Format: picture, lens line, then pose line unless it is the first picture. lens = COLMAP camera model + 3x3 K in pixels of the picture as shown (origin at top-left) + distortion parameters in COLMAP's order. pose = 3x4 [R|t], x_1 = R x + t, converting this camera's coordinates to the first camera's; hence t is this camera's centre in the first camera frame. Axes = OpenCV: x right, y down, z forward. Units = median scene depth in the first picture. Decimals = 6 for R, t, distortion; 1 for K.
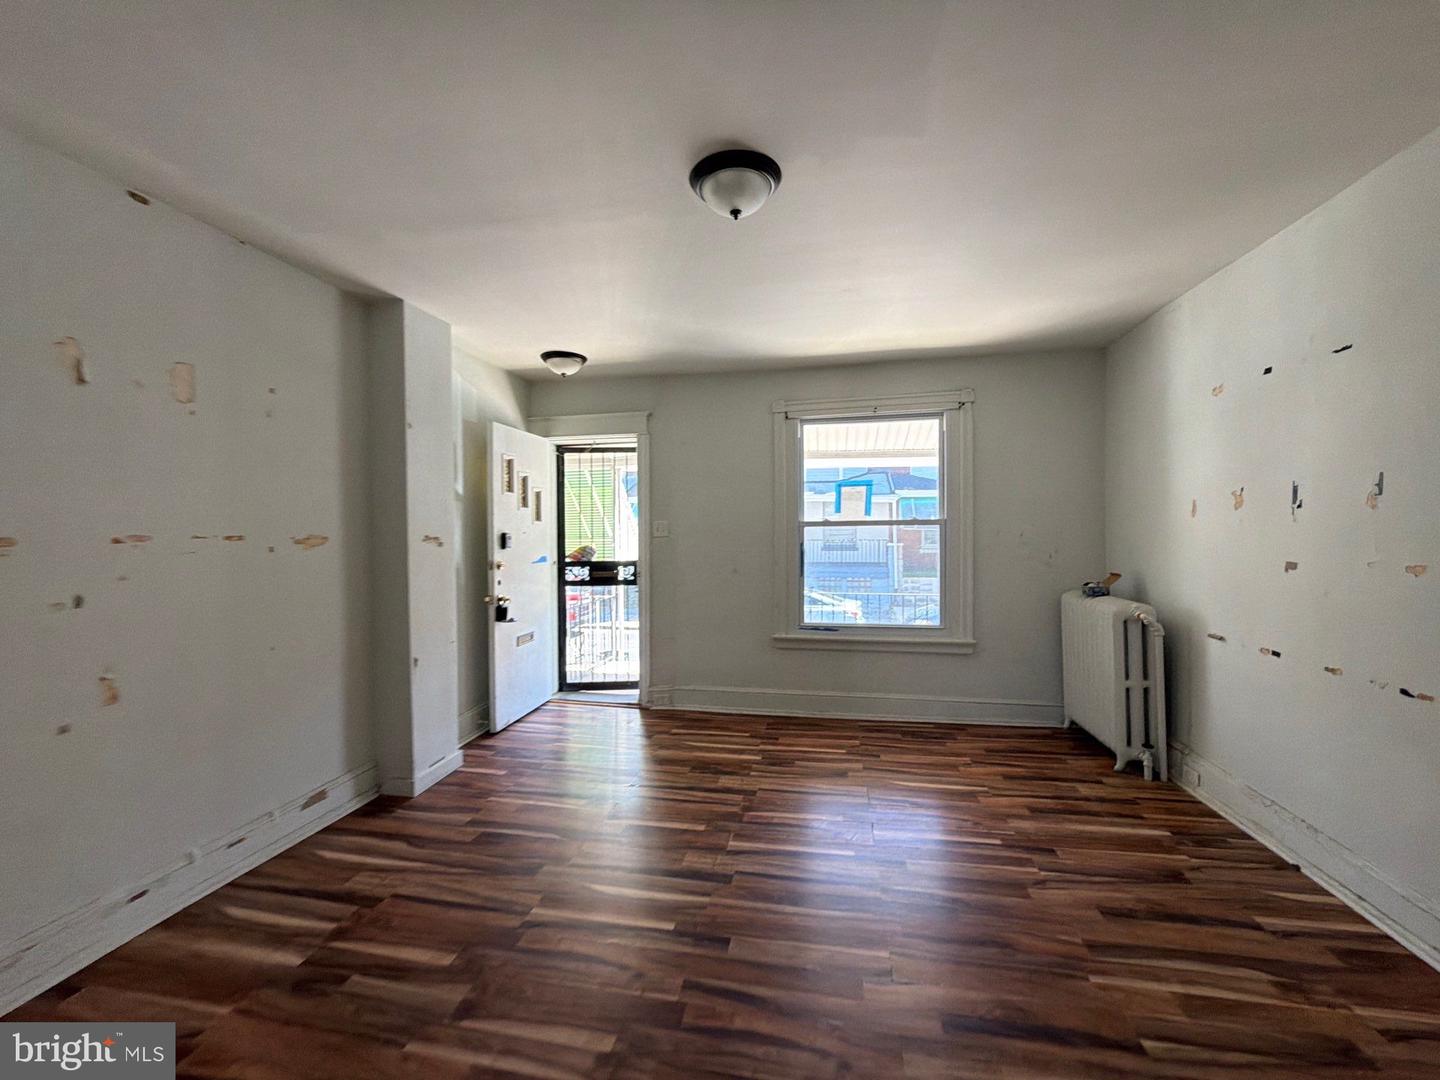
lens RADIAL K [[757.7, 0, 720.0], [0, 757.7, 540.0], [0, 0, 1]] dist [-0.001613, -0.000022]
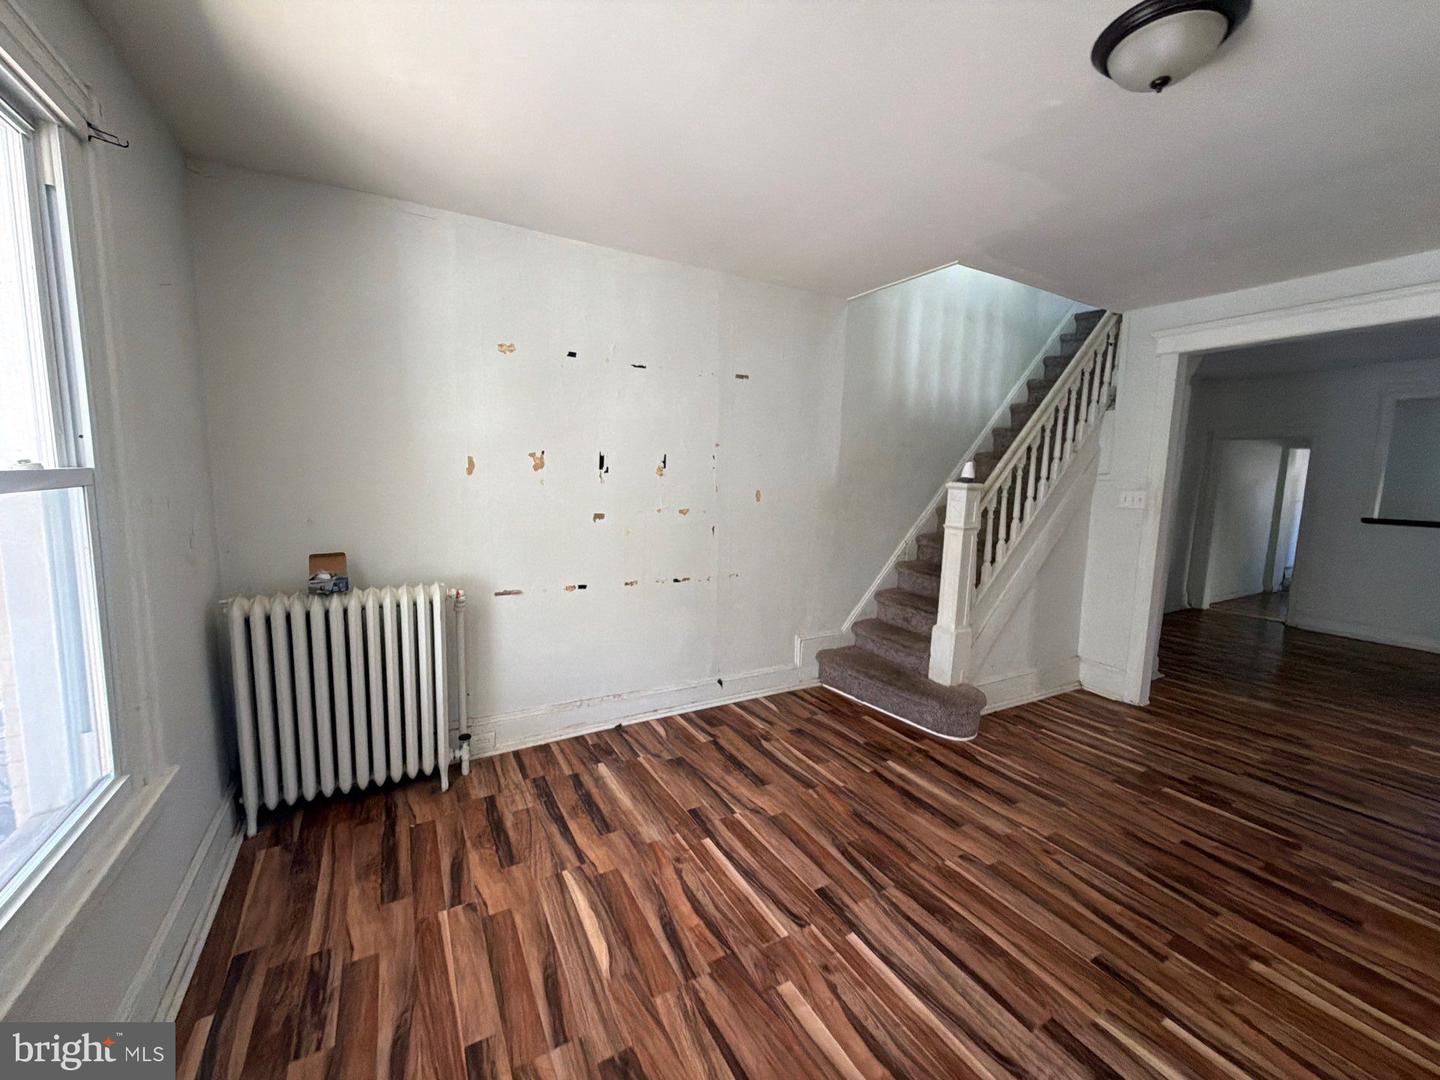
lens RADIAL K [[572.5, 0, 720.0], [0, 572.5, 540.0], [0, 0, 1]] dist [-0.000680, -0.000017]
pose [[-0.672328, -0.095358, 0.734085, -0.115939], [-0.011208, 0.992866, 0.118709, -0.043397], [-0.740168, 0.071583, -0.668601, 1.427405]]
